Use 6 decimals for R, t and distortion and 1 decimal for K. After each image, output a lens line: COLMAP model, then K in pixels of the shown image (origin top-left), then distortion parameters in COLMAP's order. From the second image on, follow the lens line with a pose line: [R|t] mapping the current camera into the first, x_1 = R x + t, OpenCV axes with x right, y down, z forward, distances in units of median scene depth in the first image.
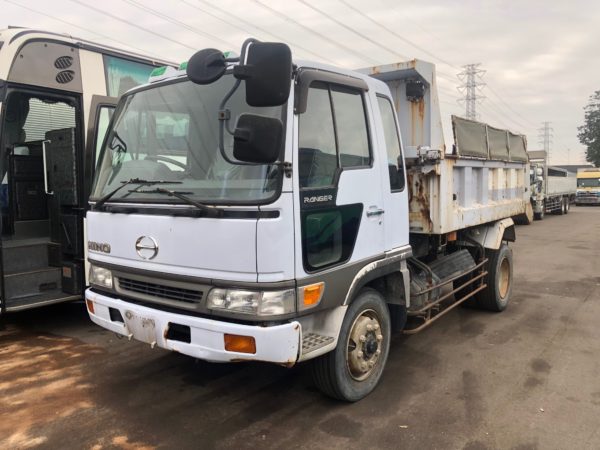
lens RADIAL K [[491.8, 0, 302.0], [0, 491.8, 224.5], [0, 0, 1]] dist [0.010261, -0.002495]
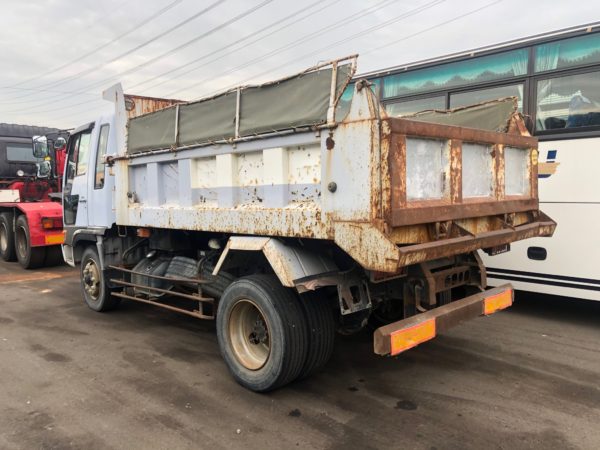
lens RADIAL K [[491.8, 0, 302.7], [0, 491.8, 223.5], [0, 0, 1]] dist [0.010261, -0.002495]
pose [[-0.158263, 0.087445, -0.983517, 1.951075], [-0.054692, 0.993765, 0.097157, -0.175587], [0.985881, 0.069167, -0.152493, 2.299750]]
